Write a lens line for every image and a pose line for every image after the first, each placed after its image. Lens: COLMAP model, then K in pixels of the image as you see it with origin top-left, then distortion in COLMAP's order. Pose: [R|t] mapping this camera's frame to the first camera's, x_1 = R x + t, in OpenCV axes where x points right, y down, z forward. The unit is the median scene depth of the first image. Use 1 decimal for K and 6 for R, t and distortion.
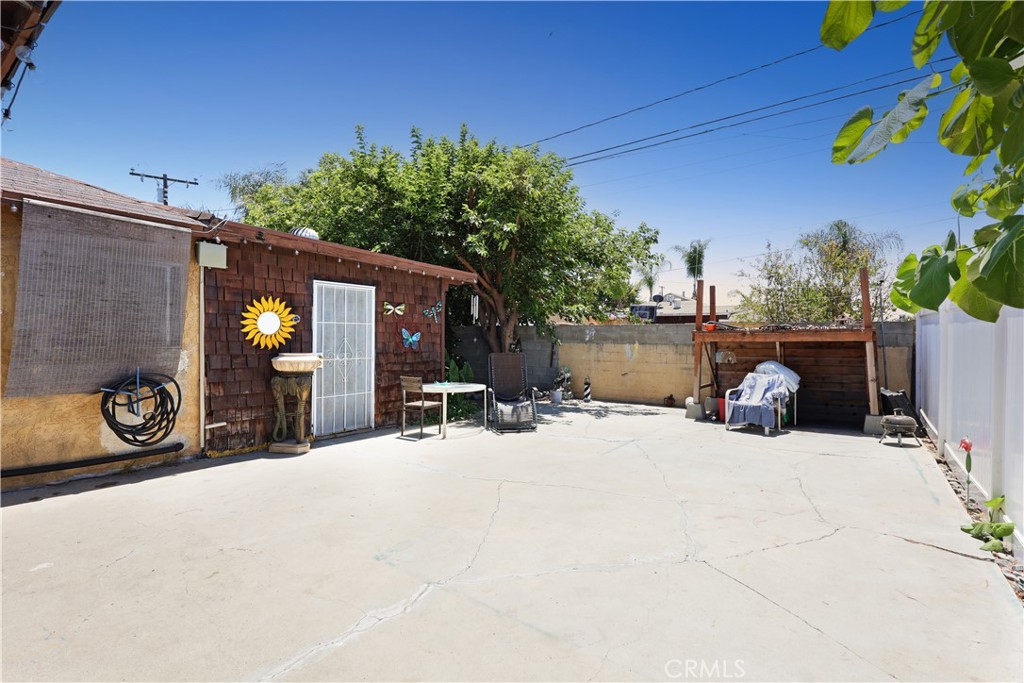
lens RADIAL K [[491.3, 0, 518.7], [0, 491.3, 340.4], [0, 0, 1]] dist [-0.002392, 0.001440]
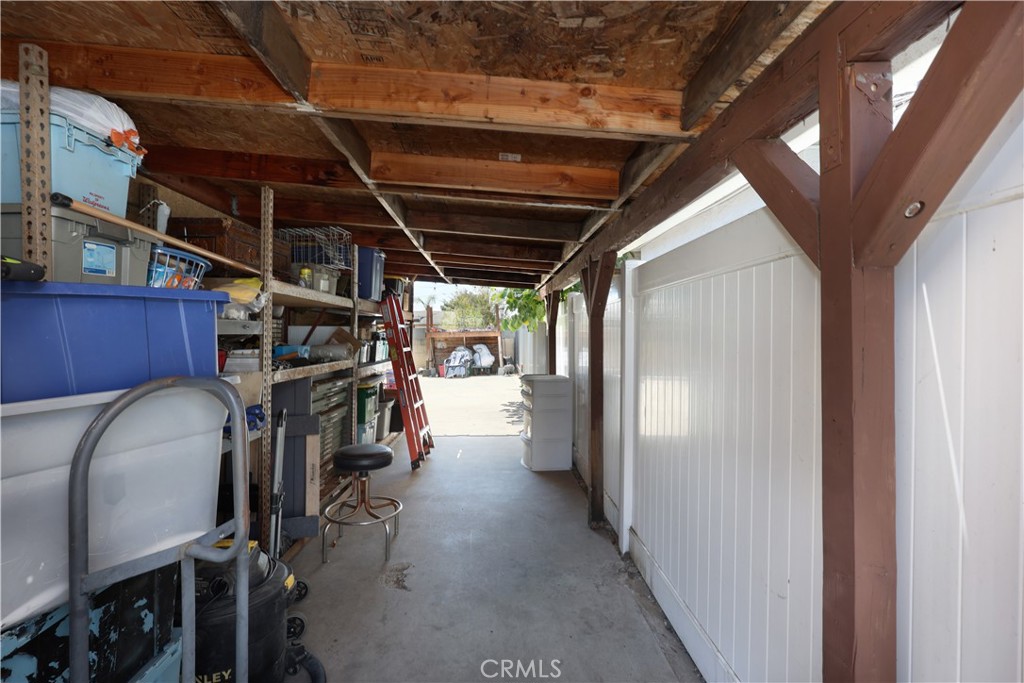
lens RADIAL K [[491.3, 0, 513.5], [0, 491.3, 339.5], [0, 0, 1]] dist [-0.002392, 0.001440]
pose [[0.800307, -0.013177, 0.599446, -0.610705], [0.012931, 0.999905, 0.004715, 0.008764], [-0.599452, 0.003978, 0.800401, -0.881057]]
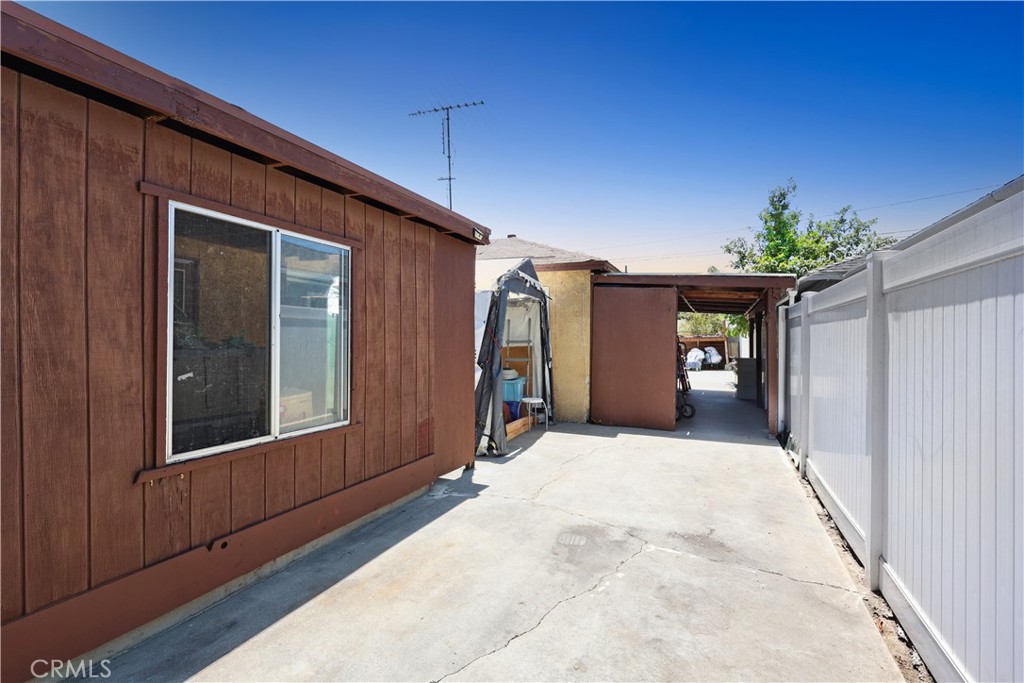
lens RADIAL K [[491.3, 0, 518.1], [0, 491.3, 342.3], [0, 0, 1]] dist [-0.002392, 0.001440]
pose [[0.978356, -0.008108, 0.206768, -1.156938], [0.009754, 0.999928, -0.006943, 0.020487], [-0.206697, 0.008810, 0.978365, -1.685345]]
